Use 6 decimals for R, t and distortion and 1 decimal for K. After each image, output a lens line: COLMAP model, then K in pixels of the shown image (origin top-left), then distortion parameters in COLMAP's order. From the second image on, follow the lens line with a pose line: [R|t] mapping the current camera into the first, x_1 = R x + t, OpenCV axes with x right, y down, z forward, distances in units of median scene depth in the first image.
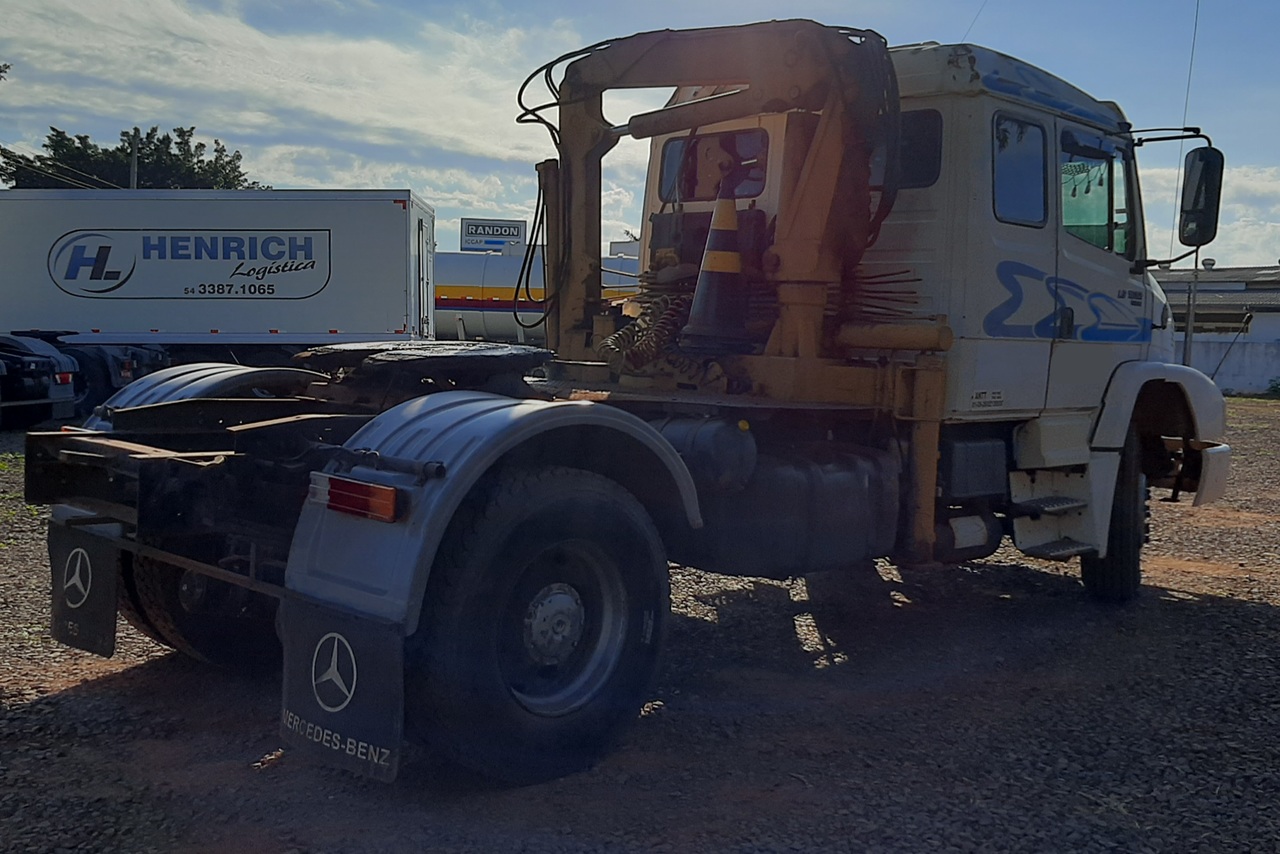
lens RADIAL K [[1336.0, 0, 641.8], [0, 1336.0, 408.6], [0, 0, 1]] dist [0.044456, 0.007874]
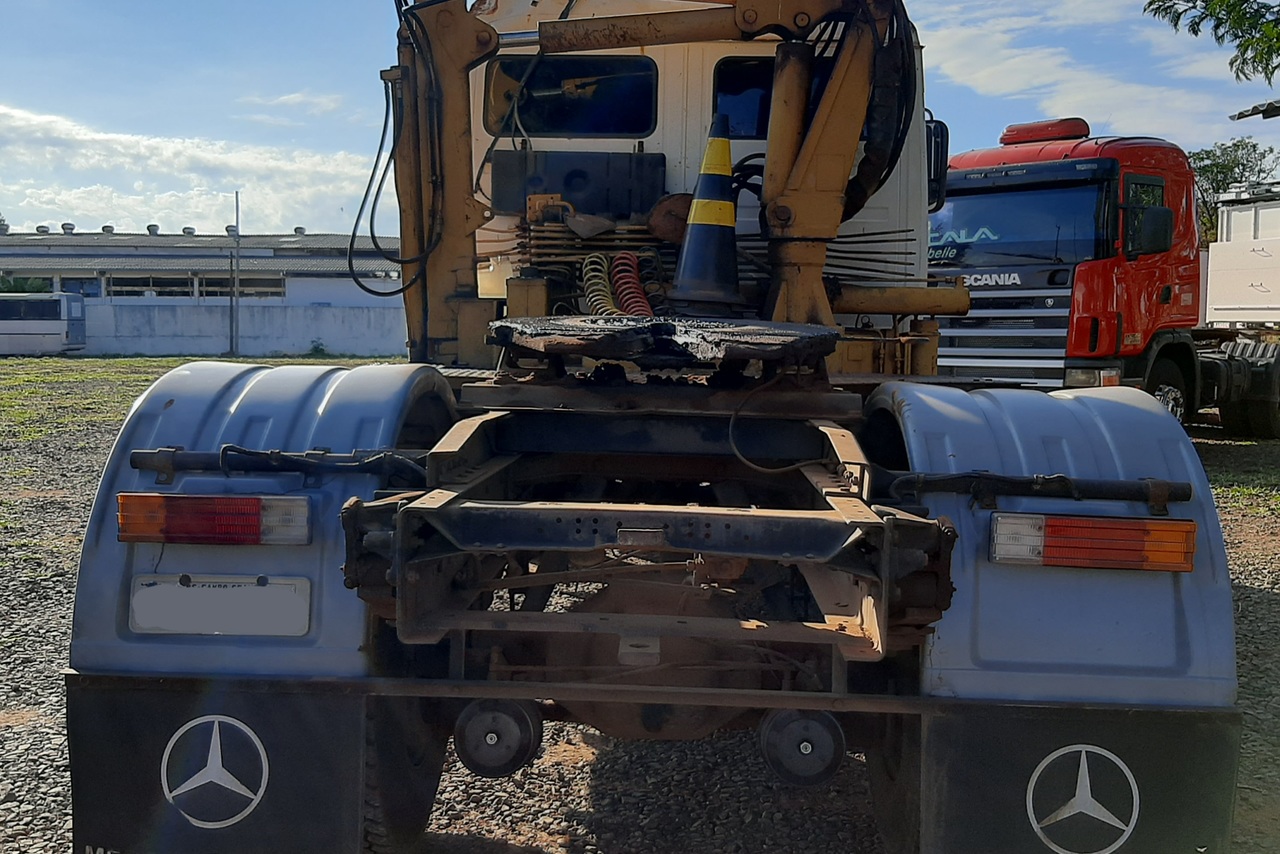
lens RADIAL K [[1320.1, 0, 627.9], [0, 1320.1, 415.3], [0, 0, 1]] dist [0.142361, -0.363732]
pose [[0.748240, -0.074260, 0.659259, -0.471305], [0.053806, 0.997235, 0.051262, -0.025869], [-0.661243, -0.002884, 0.750167, 0.364864]]
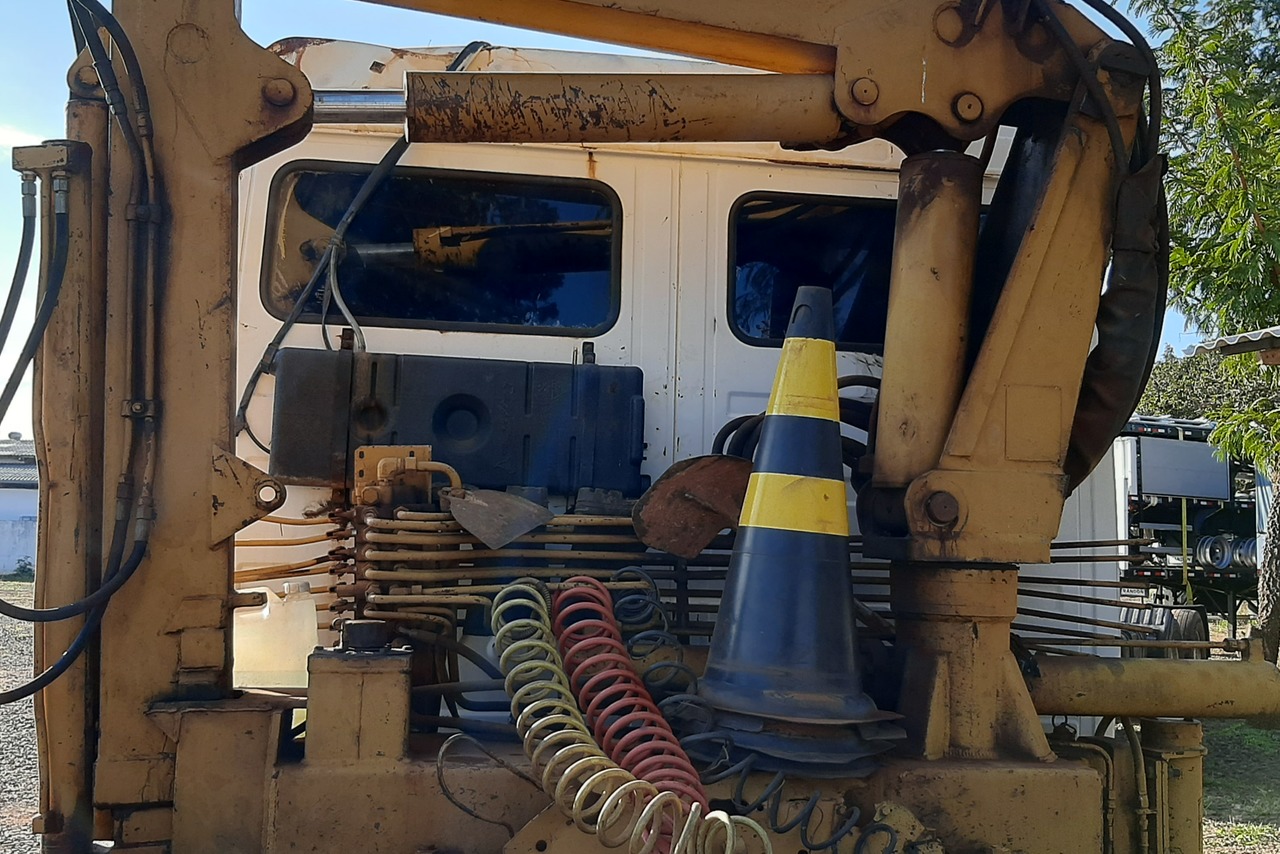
lens RADIAL K [[1320.1, 0, 627.9], [0, 1320.1, 415.3], [0, 0, 1]] dist [0.142361, -0.363732]
pose [[0.614508, 0.054080, 0.787055, -0.227027], [0.042430, 0.993938, -0.101423, -0.087506], [-0.787769, 0.095720, 0.608488, 0.715882]]
